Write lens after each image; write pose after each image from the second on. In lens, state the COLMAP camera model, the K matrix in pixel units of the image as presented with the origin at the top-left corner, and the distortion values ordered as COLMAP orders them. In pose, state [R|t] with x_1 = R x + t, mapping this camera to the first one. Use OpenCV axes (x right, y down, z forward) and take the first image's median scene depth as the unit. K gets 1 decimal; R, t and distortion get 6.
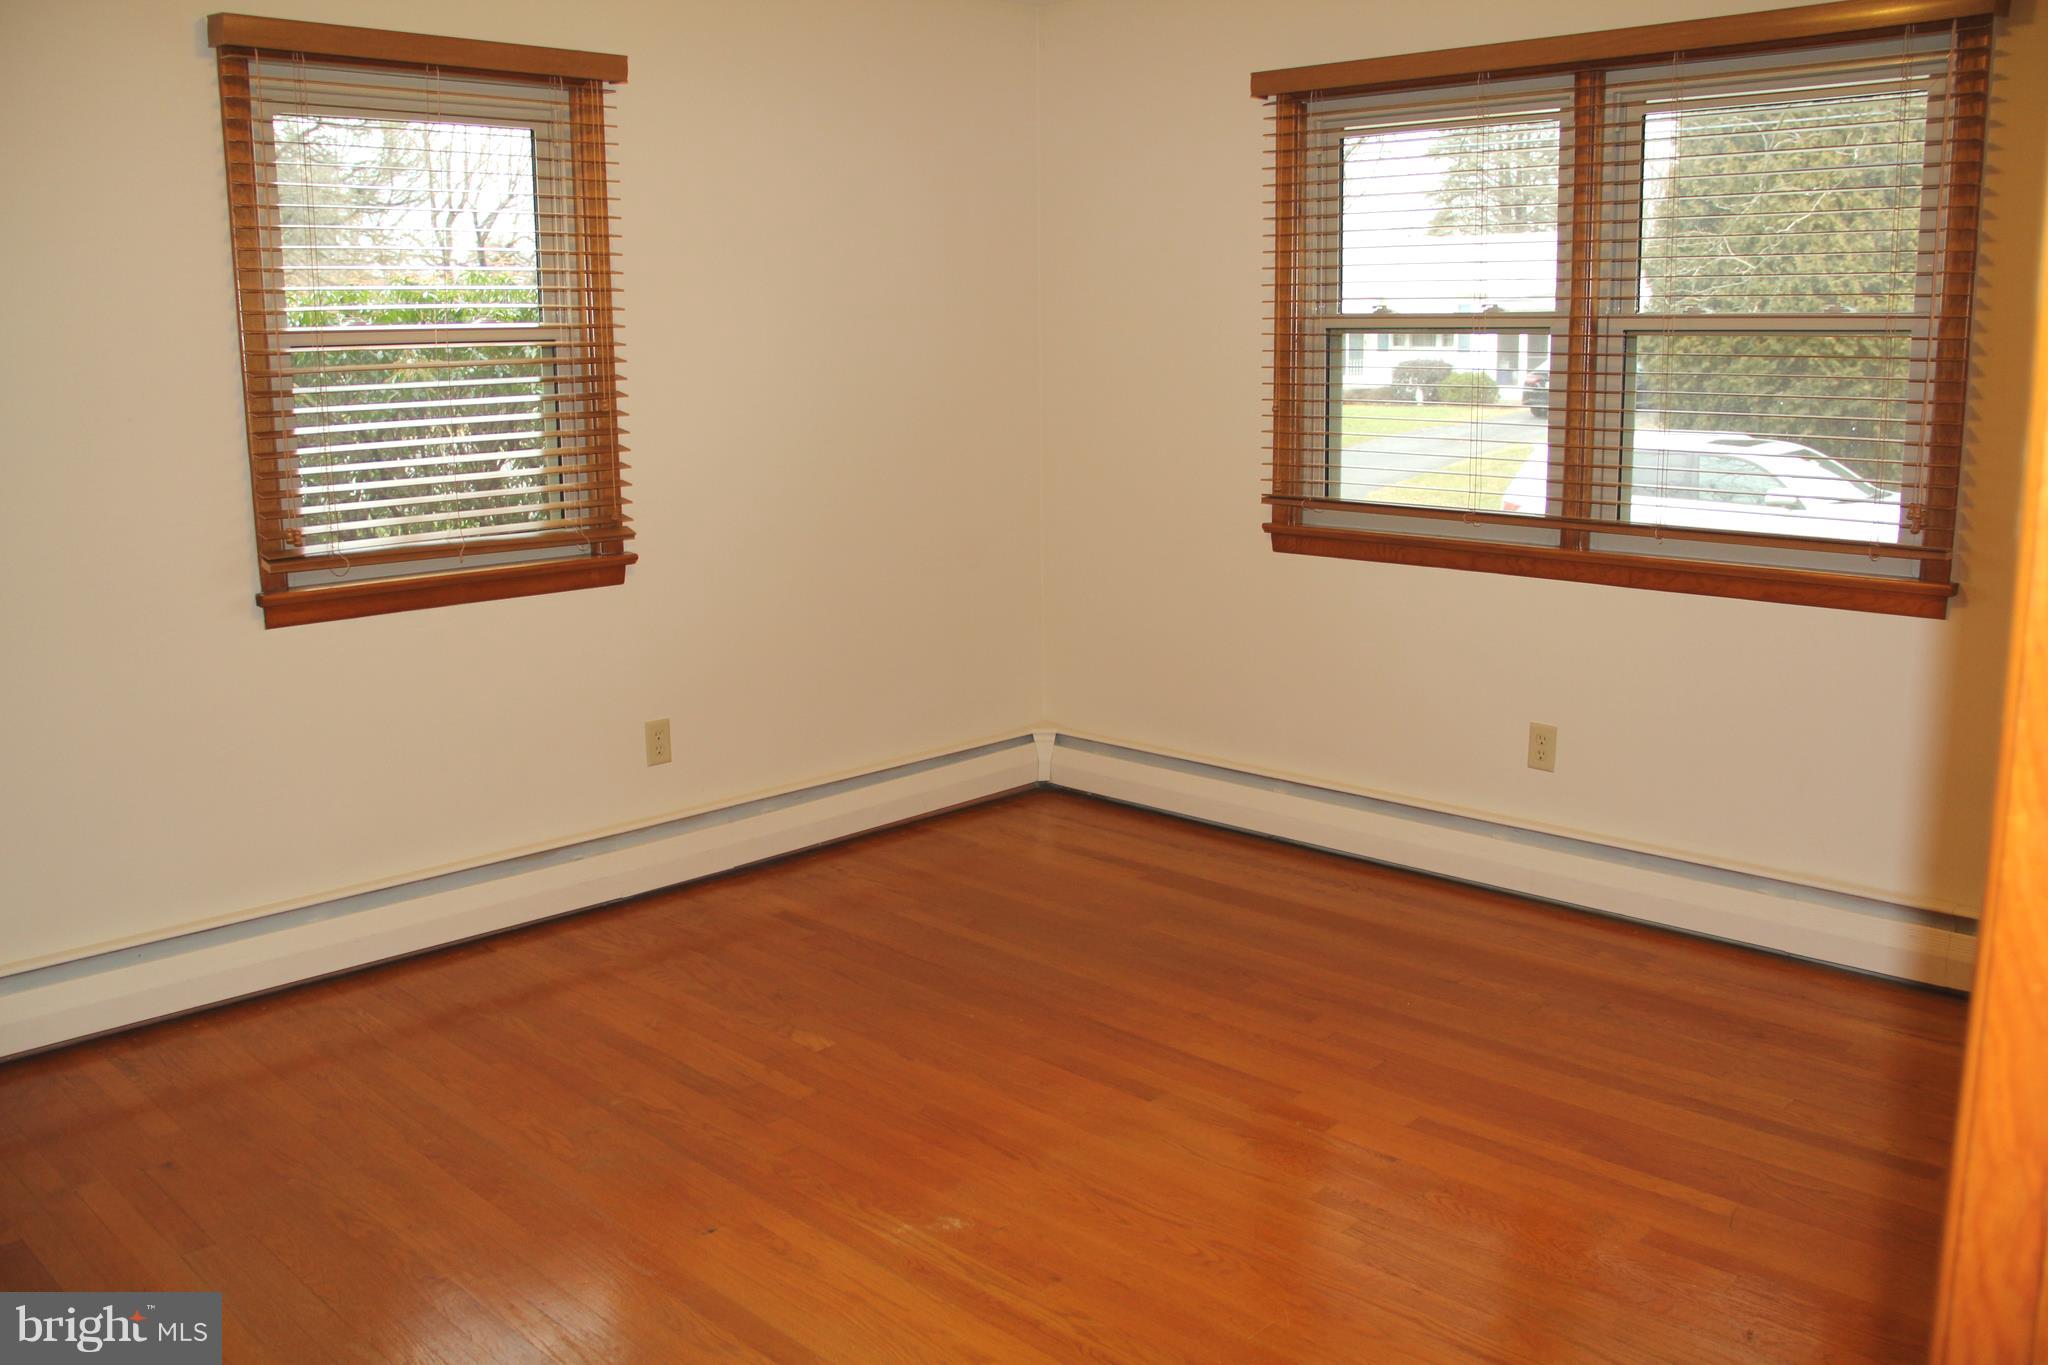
lens RADIAL K [[1724.7, 0, 1033.4], [0, 1724.7, 715.0], [0, 0, 1]] dist [-0.189477, 0.145298]
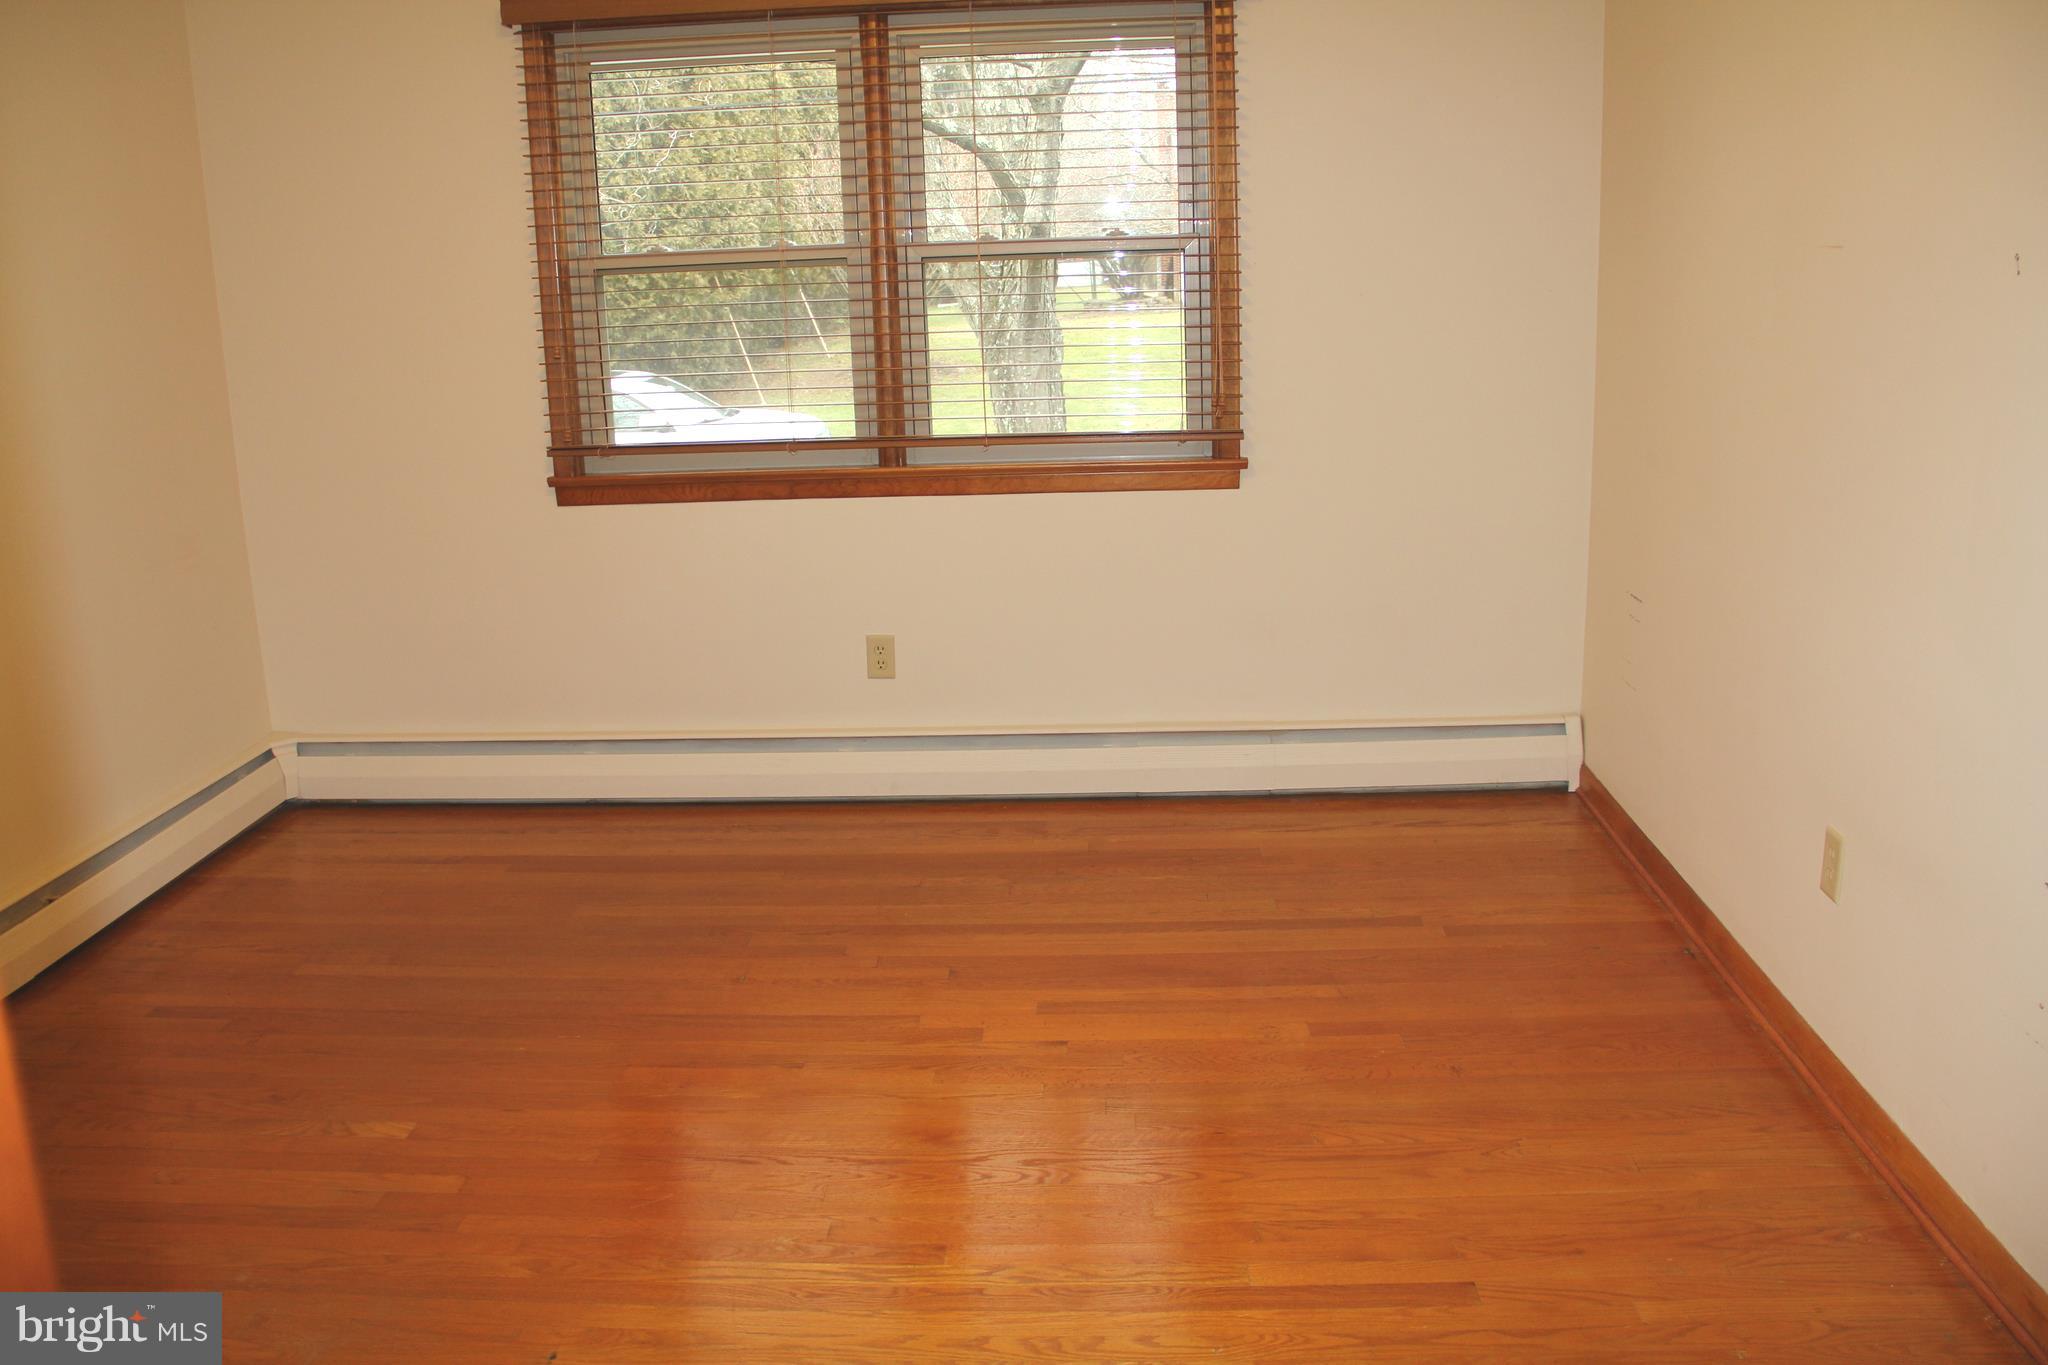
lens RADIAL K [[1692.8, 0, 1024.0], [0, 1692.8, 682.5], [0, 0, 1]] dist [-0.183571, 0.139085]
pose [[0.745905, -0.170160, 0.643950, -0.319031], [0.160455, 0.984249, 0.074222, -0.029563], [-0.646437, 0.047962, 0.761458, 0.148082]]
